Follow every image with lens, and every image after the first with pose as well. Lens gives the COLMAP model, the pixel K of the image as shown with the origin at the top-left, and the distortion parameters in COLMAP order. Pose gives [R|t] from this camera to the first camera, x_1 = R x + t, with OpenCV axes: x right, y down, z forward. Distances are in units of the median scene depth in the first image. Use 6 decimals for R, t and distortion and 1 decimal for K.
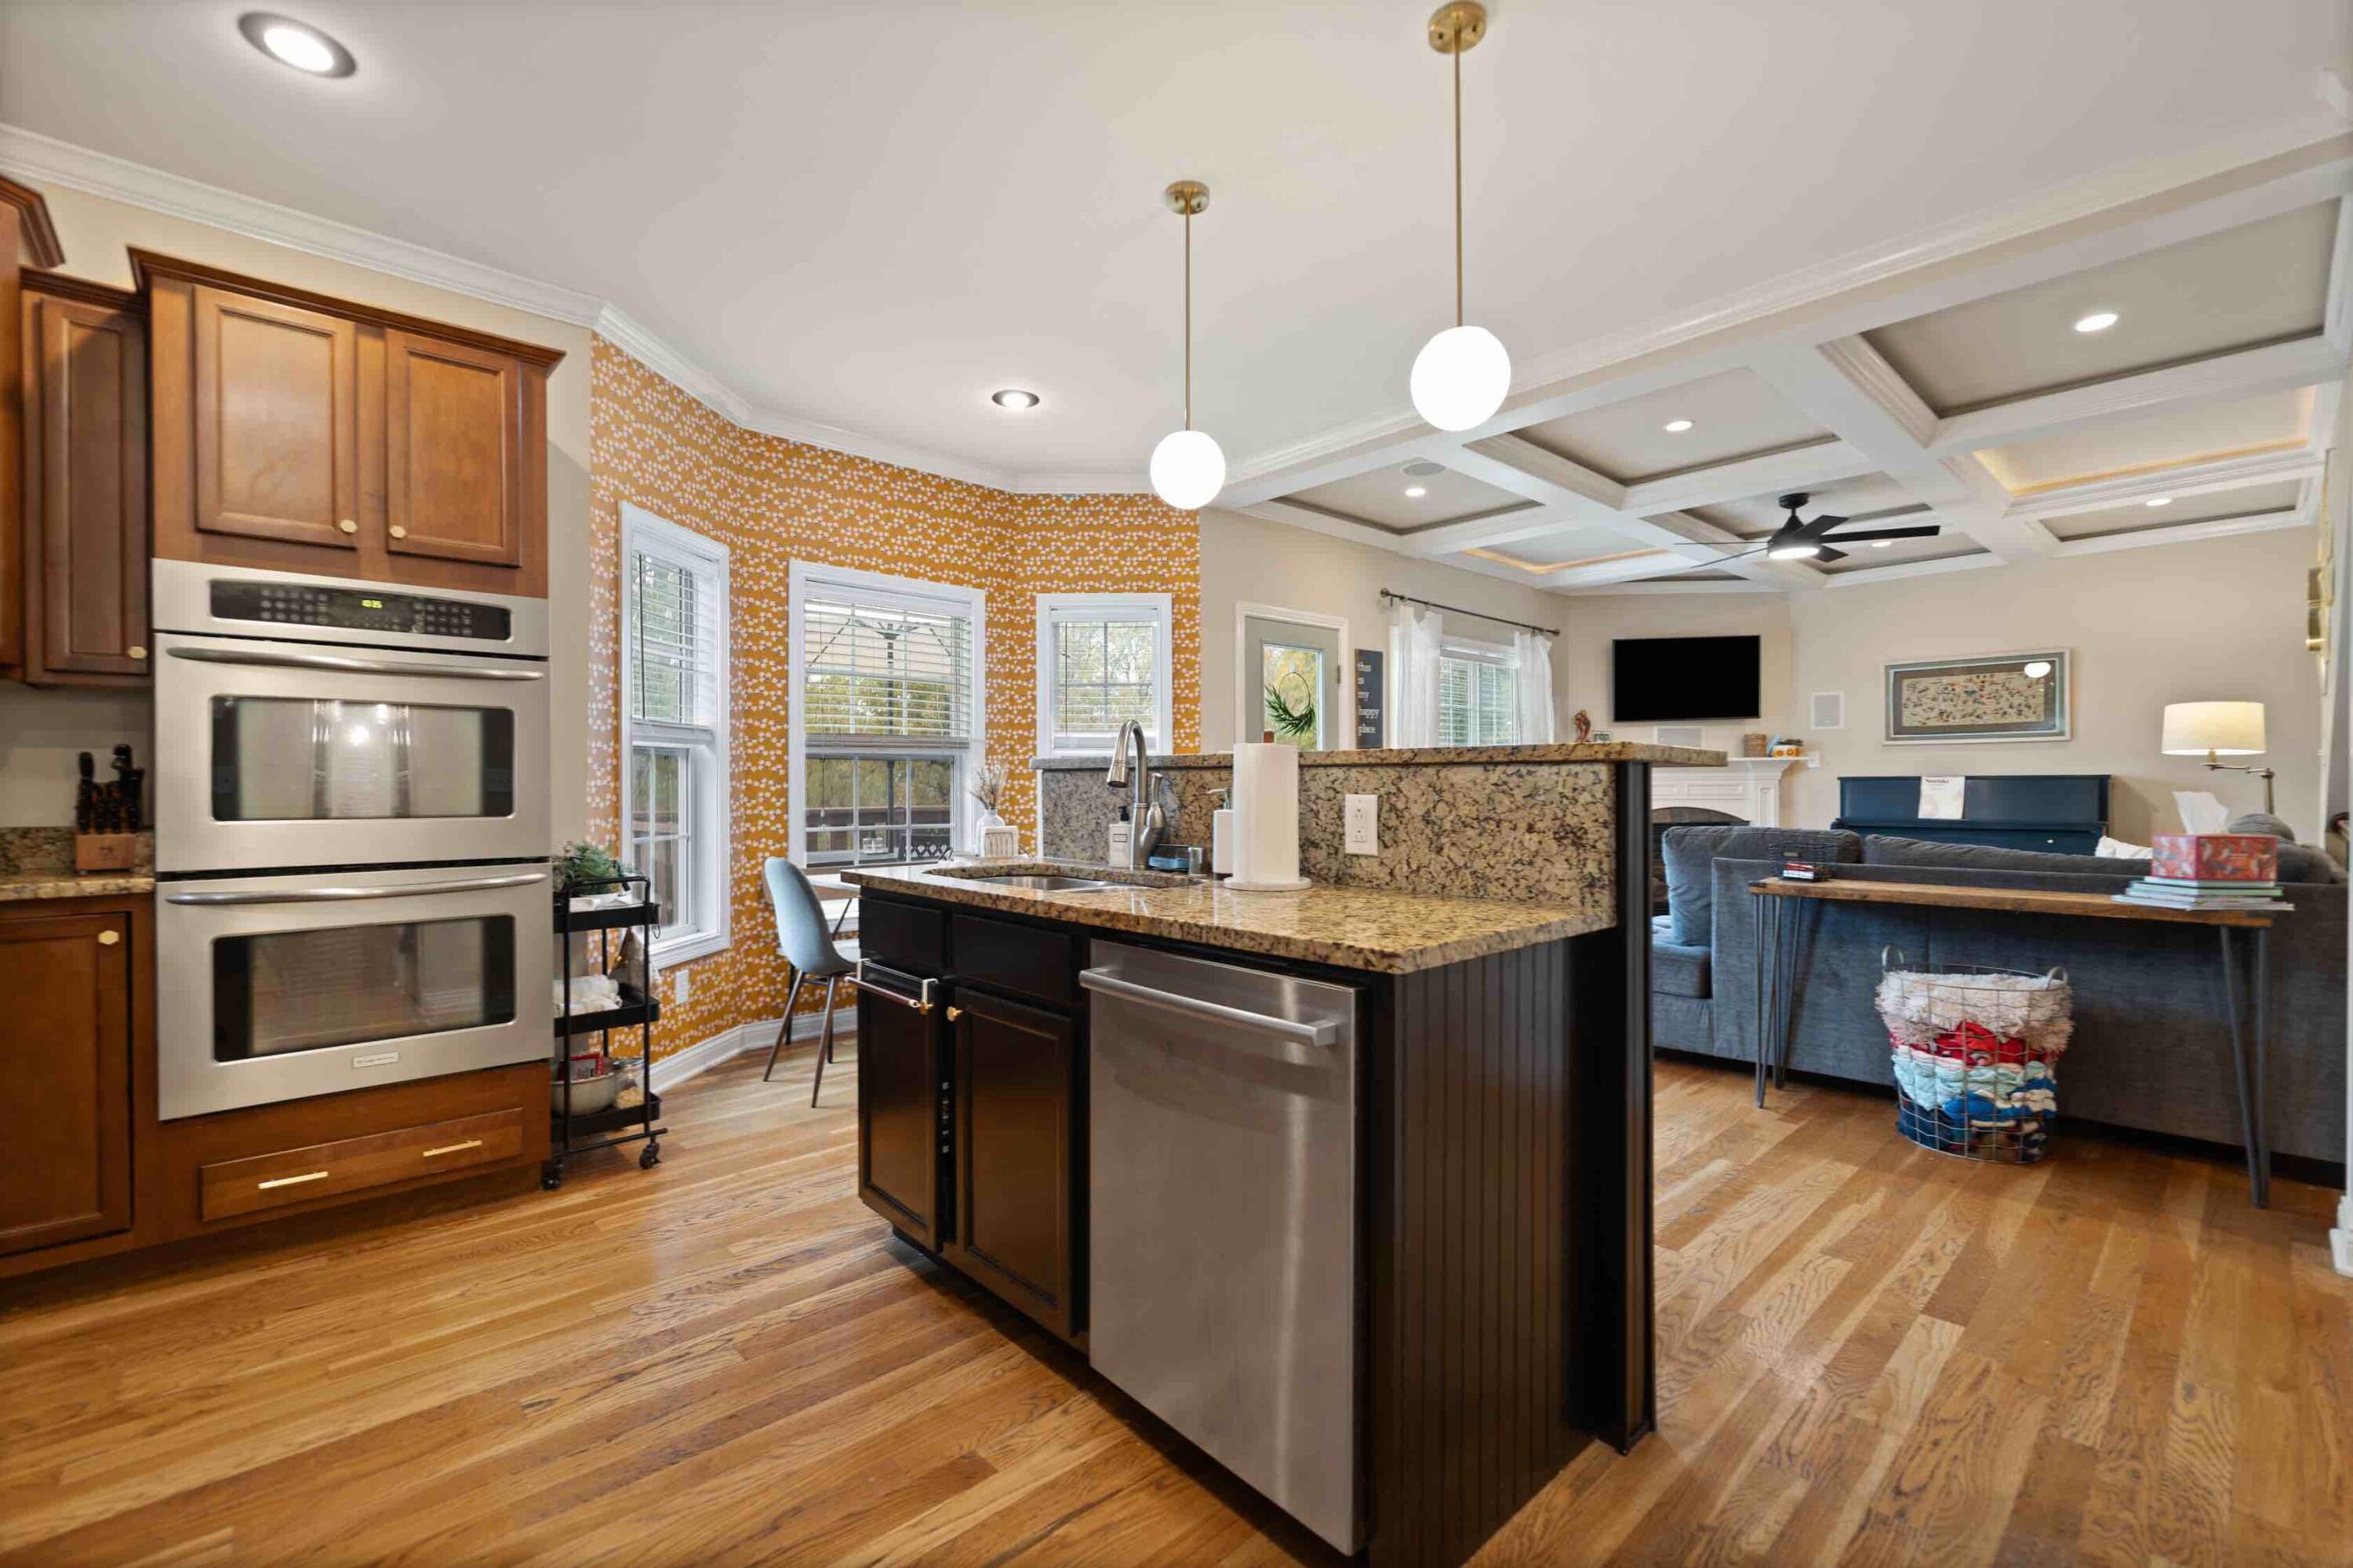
lens RADIAL K [[1019.2, 0, 1178.2], [0, 1019.2, 781.5], [0, 0, 1]] dist [-0.000898, -0.000646]
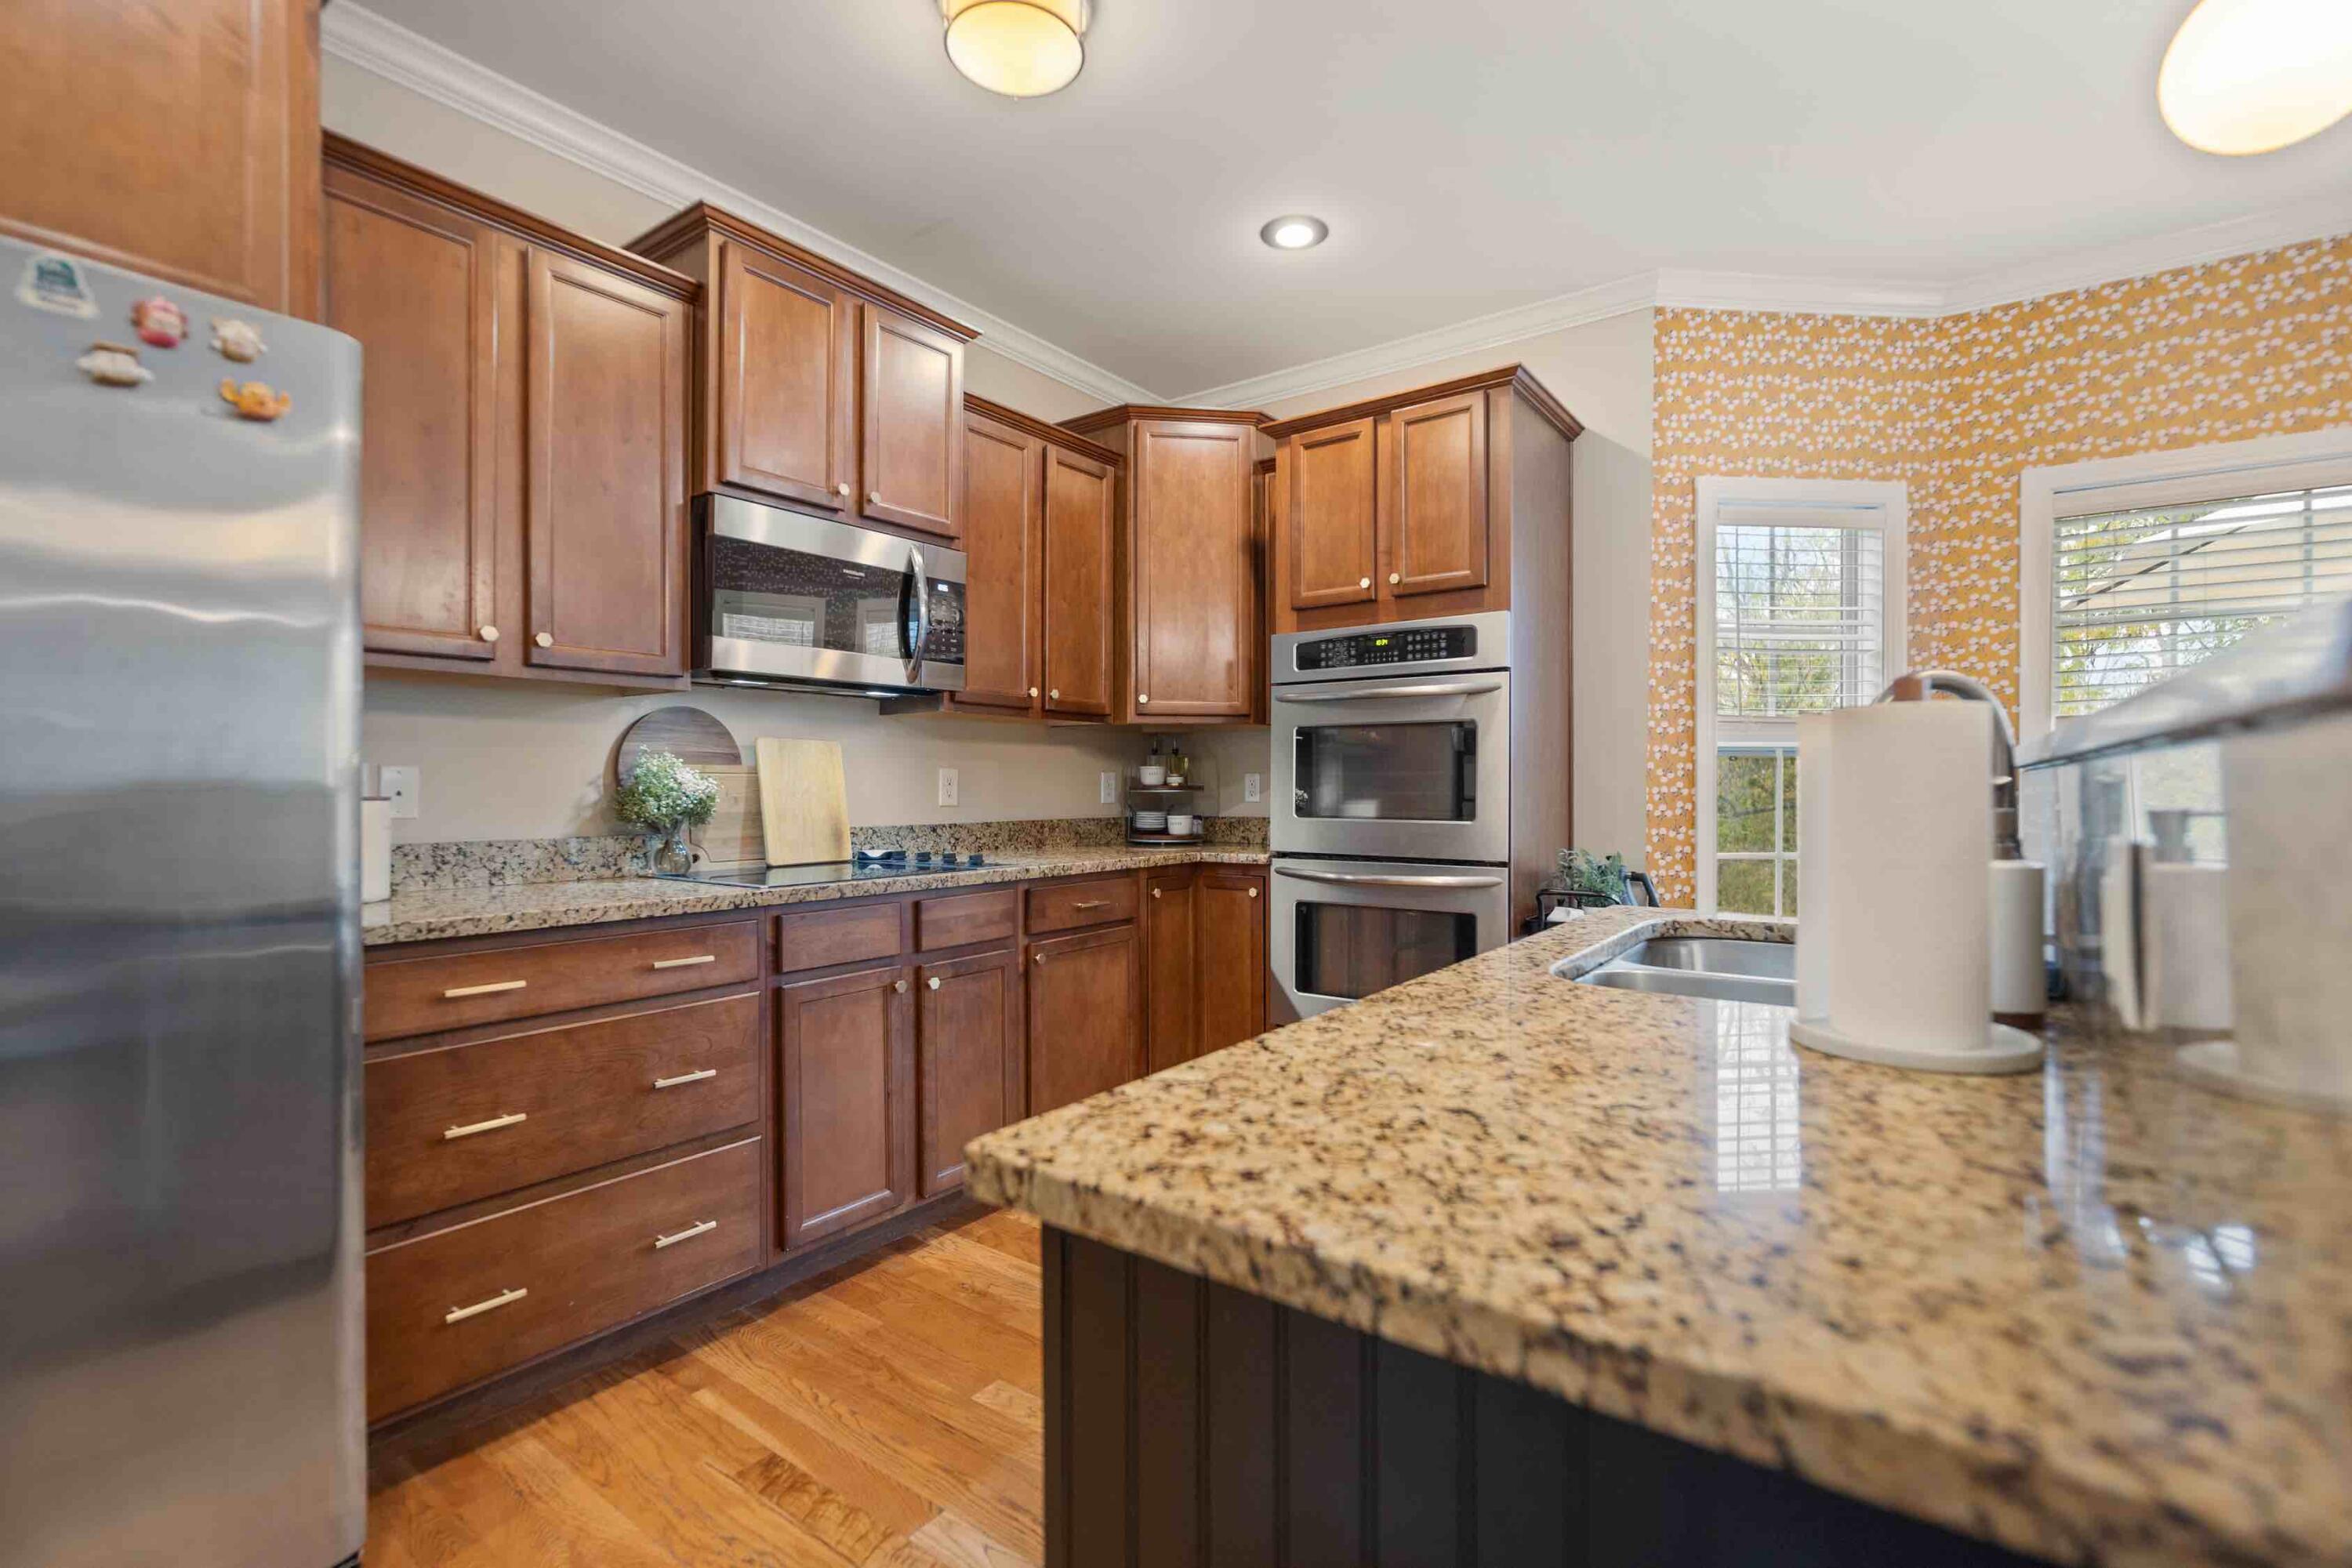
lens RADIAL K [[1018.7, 0, 1173.6], [0, 1018.7, 791.7], [0, 0, 1]] dist [-0.000898, -0.000646]
pose [[0.184204, 0.004053, -0.982880, 0.329086], [0.001227, 0.999990, 0.004353, -0.001545], [0.982887, -0.002008, 0.184197, 0.485246]]
